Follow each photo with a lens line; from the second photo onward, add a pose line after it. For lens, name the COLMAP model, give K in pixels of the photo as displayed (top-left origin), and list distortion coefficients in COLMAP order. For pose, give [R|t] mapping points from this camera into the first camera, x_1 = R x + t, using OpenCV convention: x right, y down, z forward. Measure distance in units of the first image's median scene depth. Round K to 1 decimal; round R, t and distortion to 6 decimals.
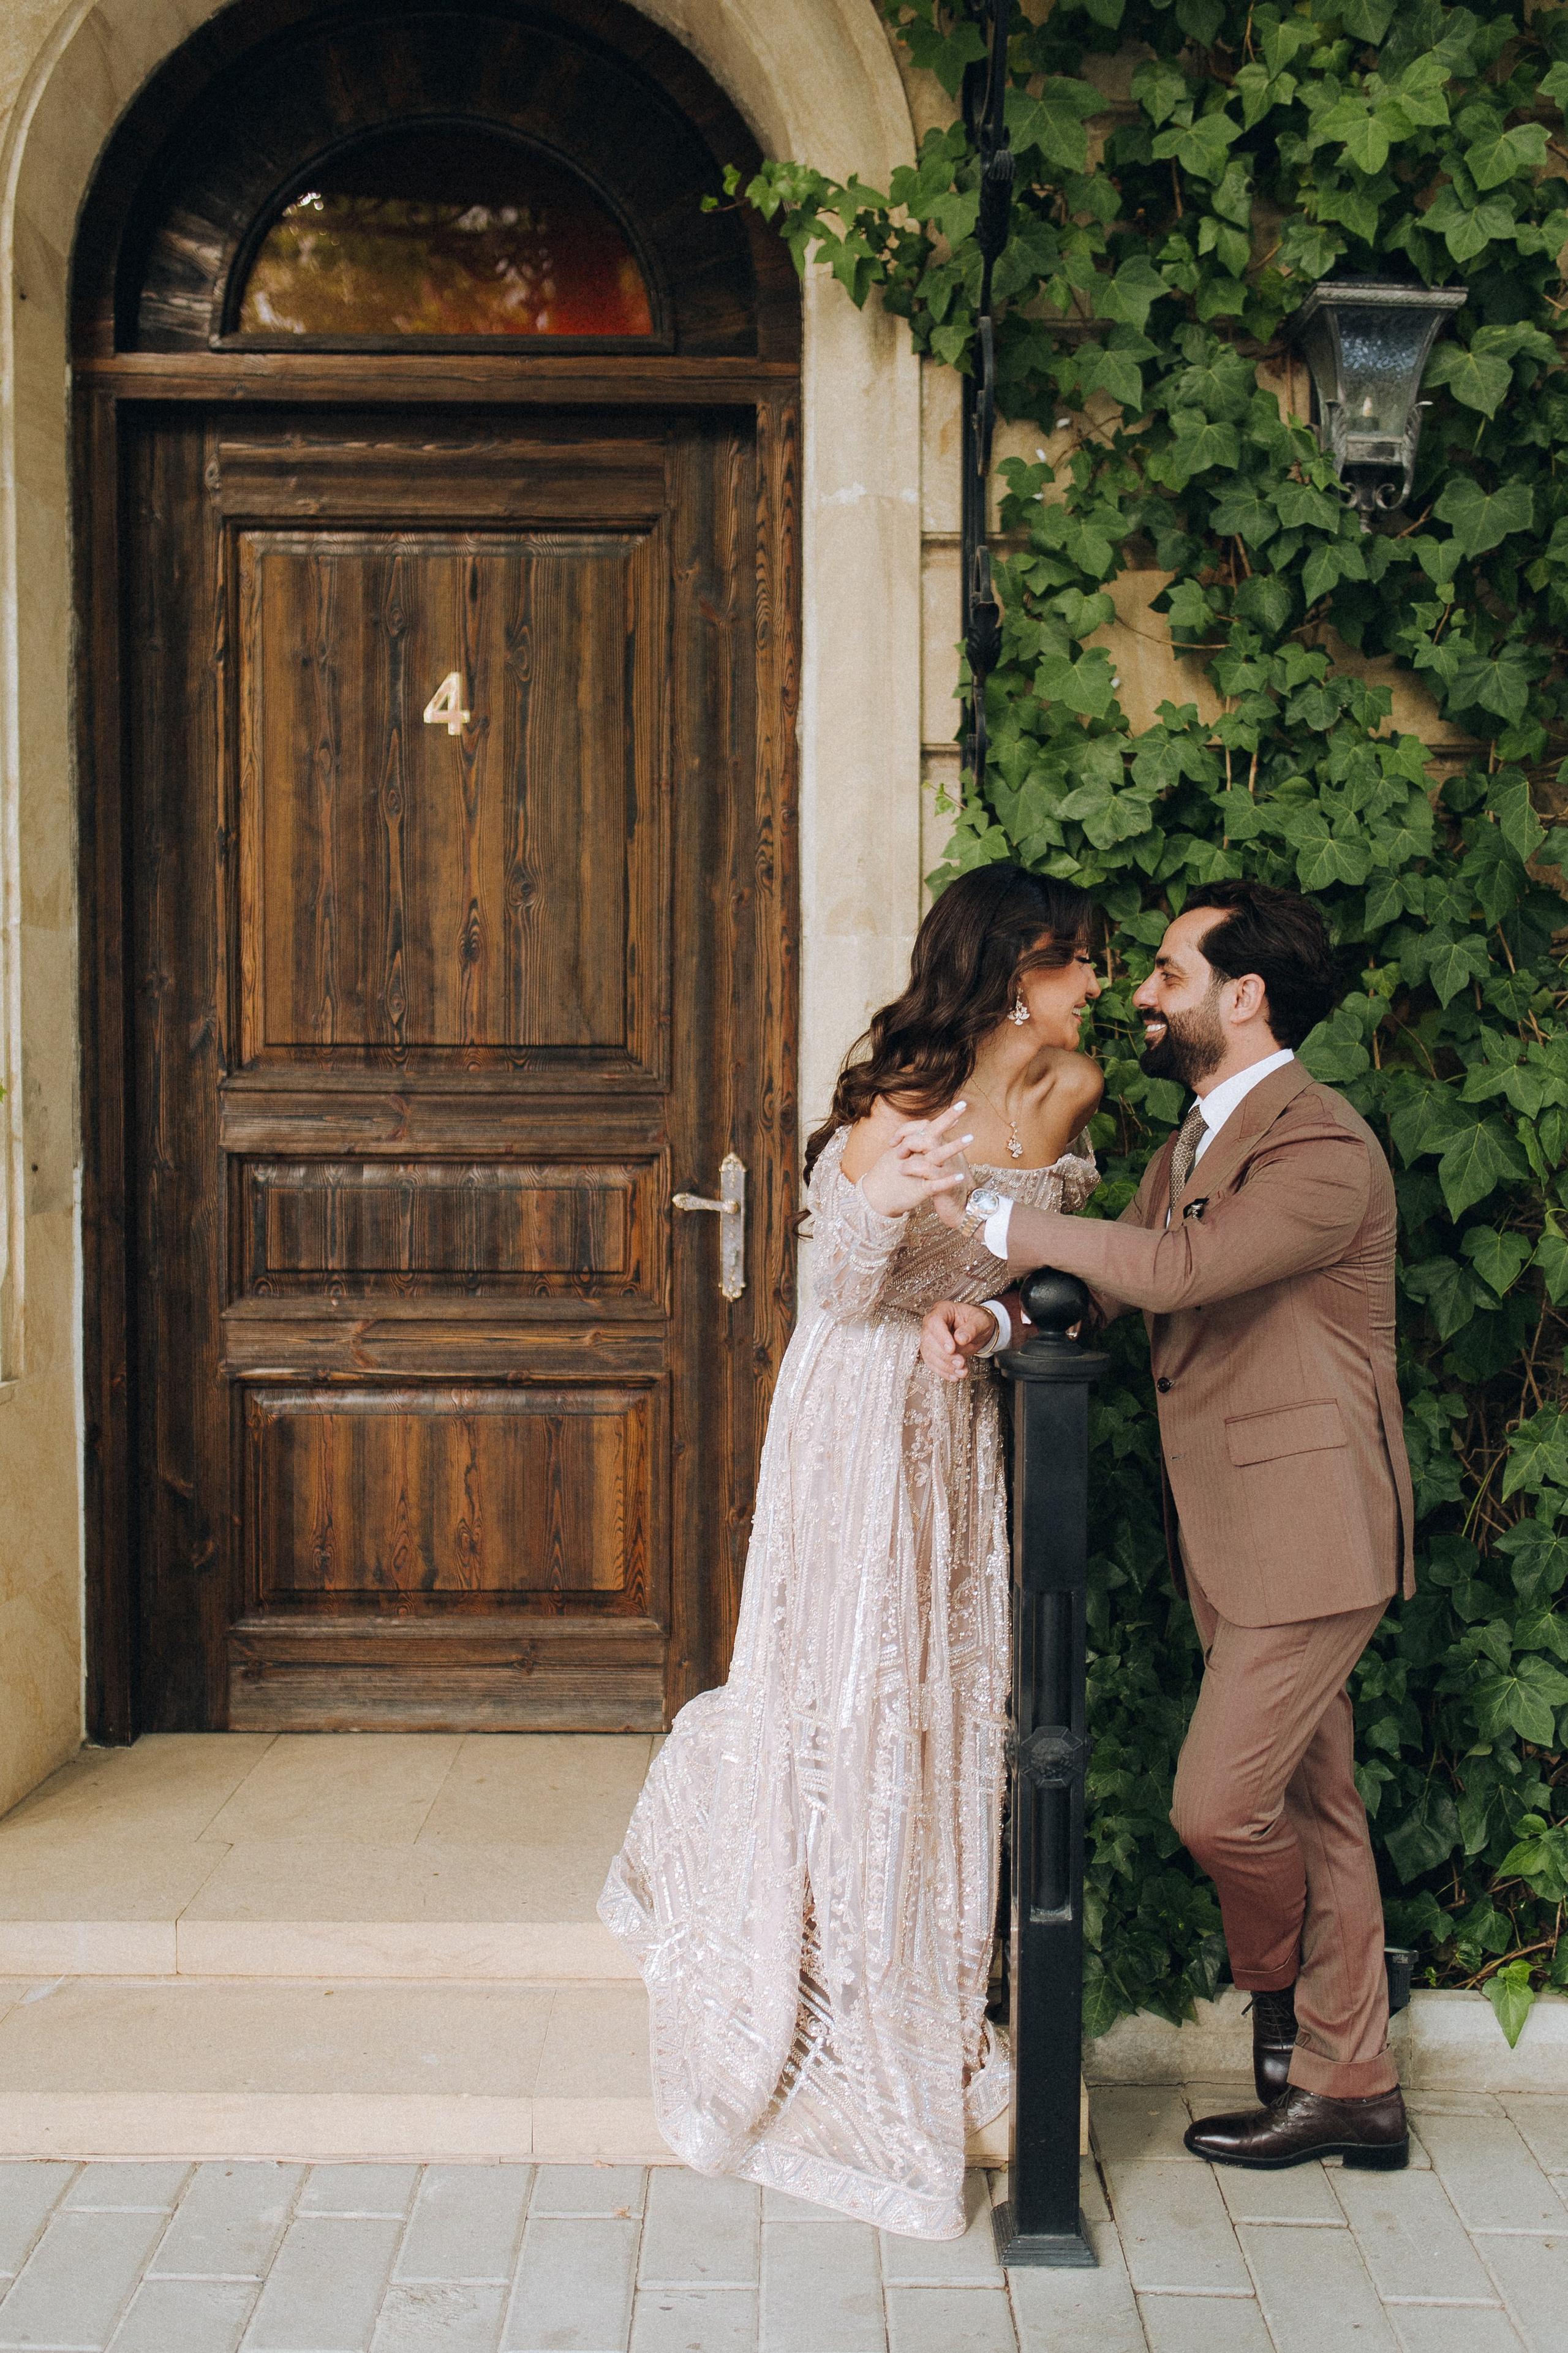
lens RADIAL K [[2341.4, 0, 803.4], [0, 2341.4, 1191.3], [0, 0, 1]] dist [-0.001357, 0.000000]
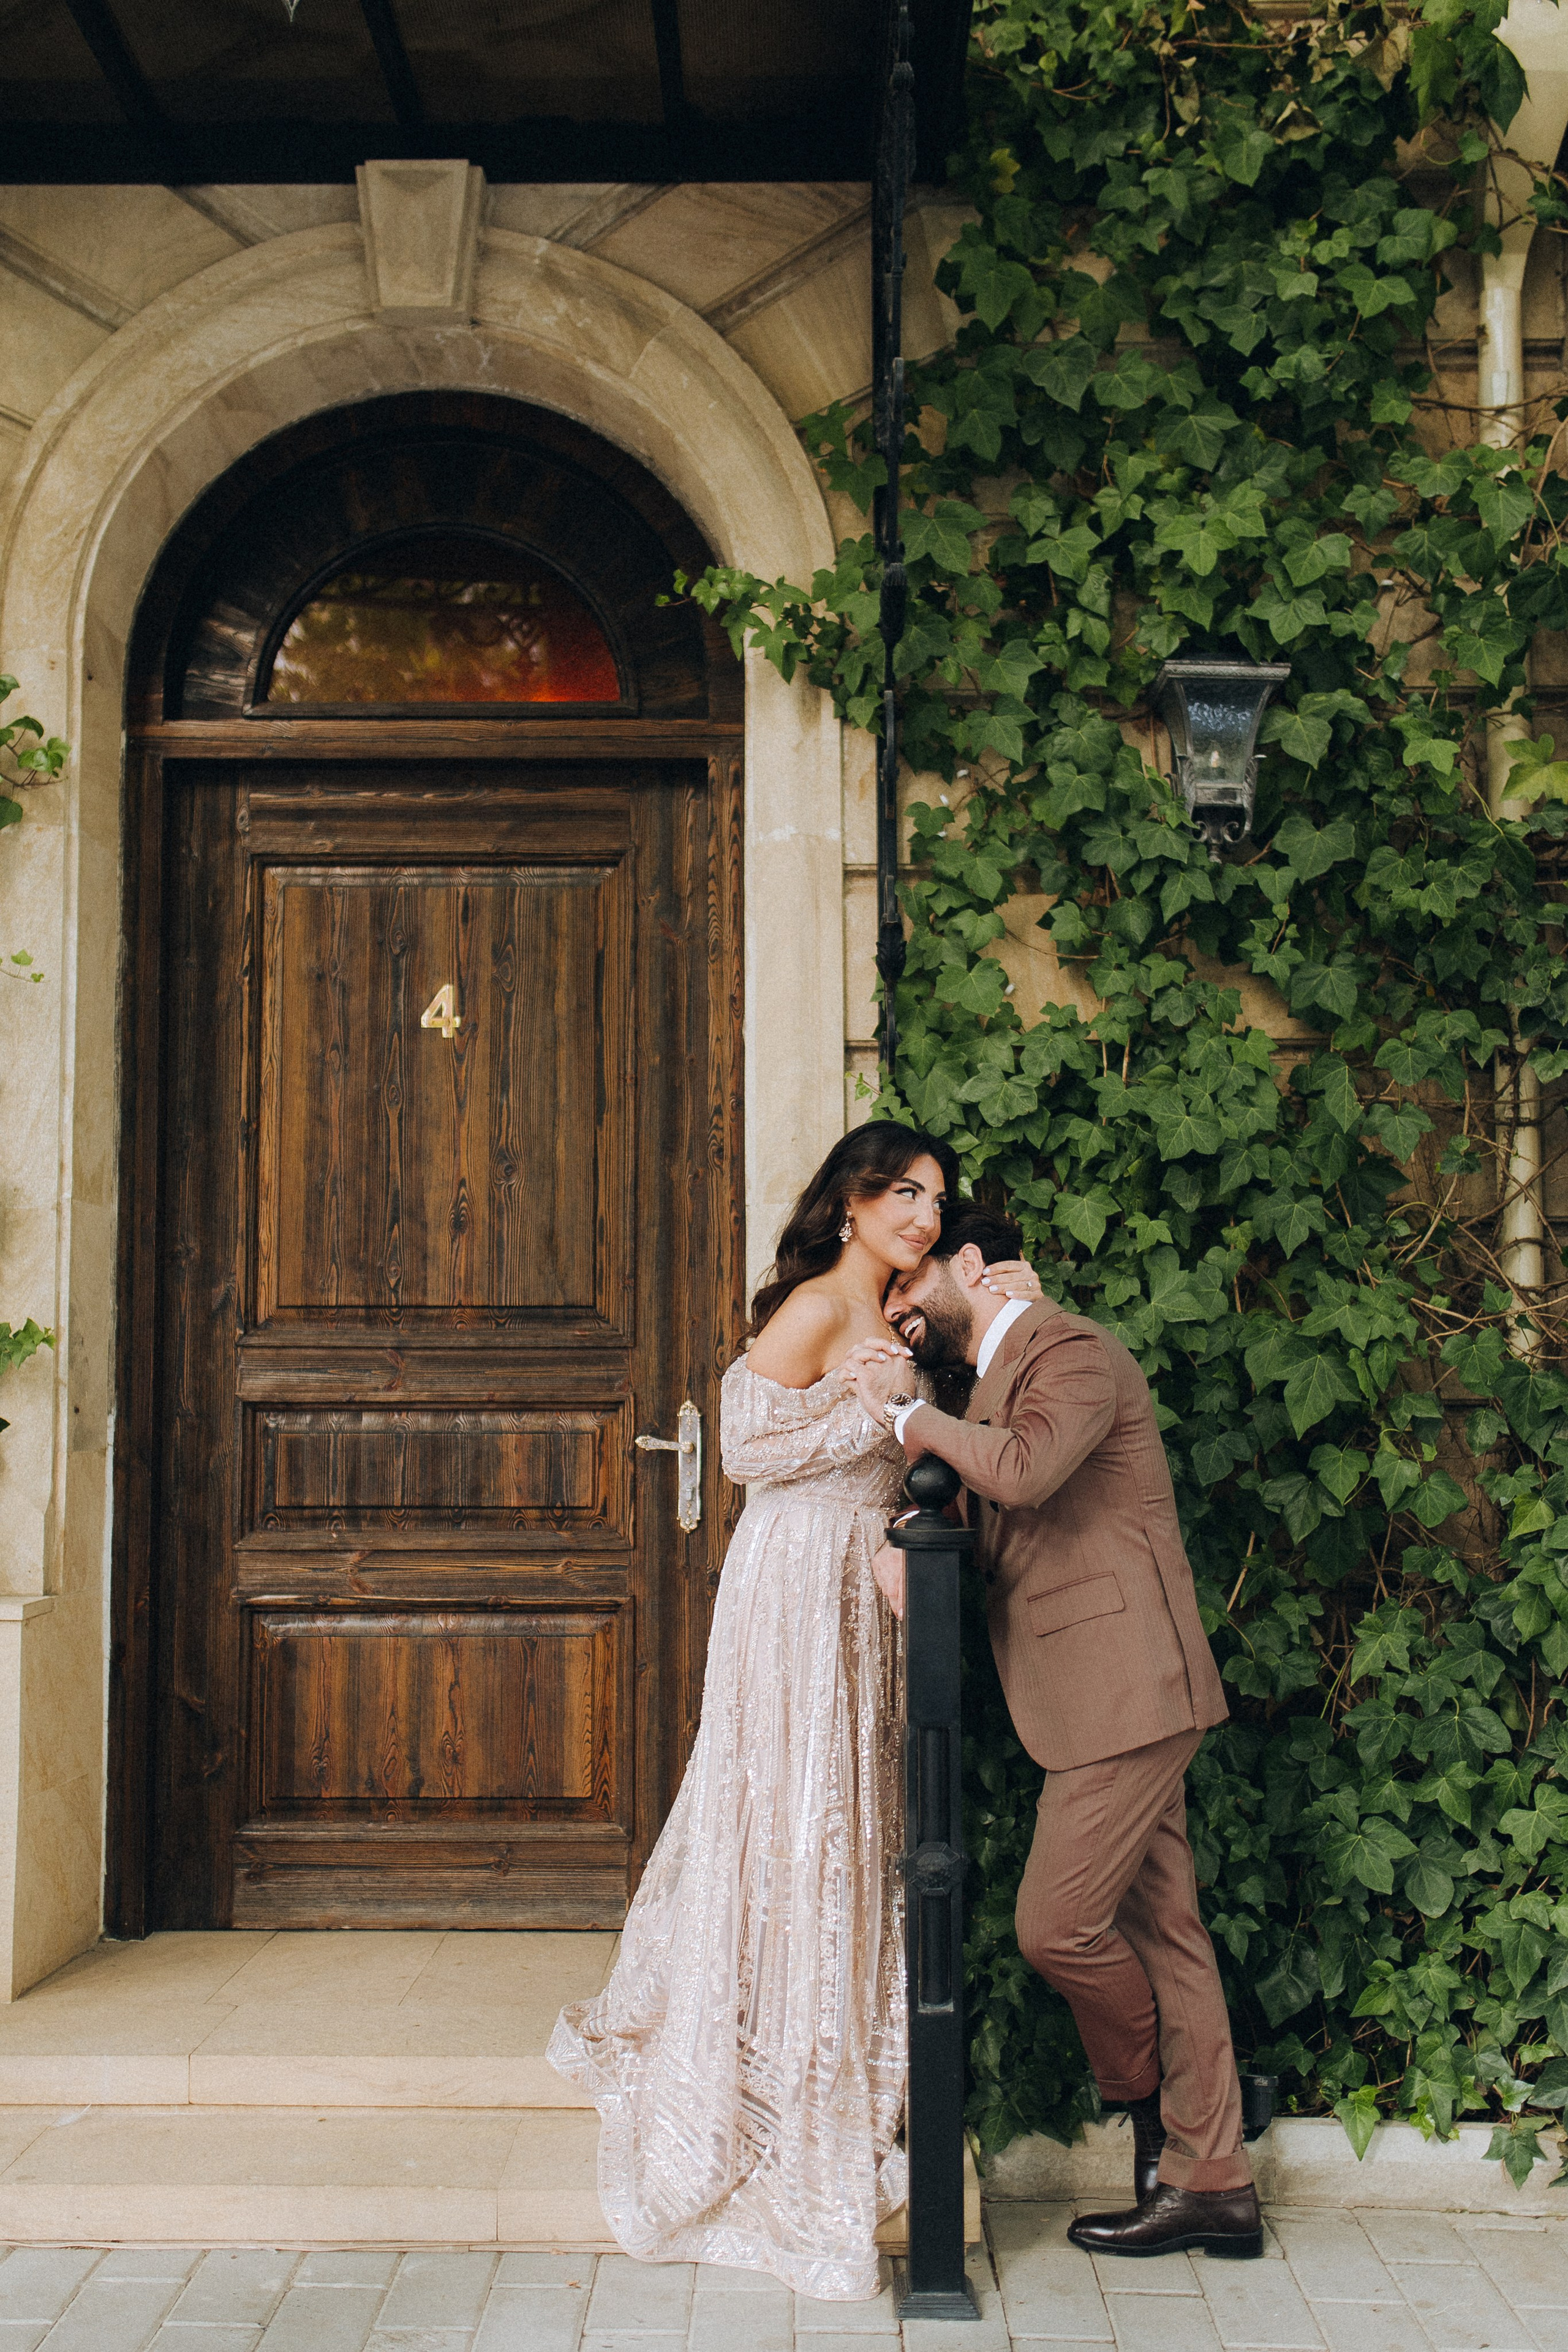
lens RADIAL K [[2340.6, 0, 762.5], [0, 2340.6, 1194.4], [0, 0, 1]] dist [-0.001357, 0.000000]
pose [[0.999876, -0.007078, -0.014072, 0.025424], [0.005222, 0.991784, -0.127817, 0.034893], [0.014861, 0.127728, 0.991698, -0.152109]]
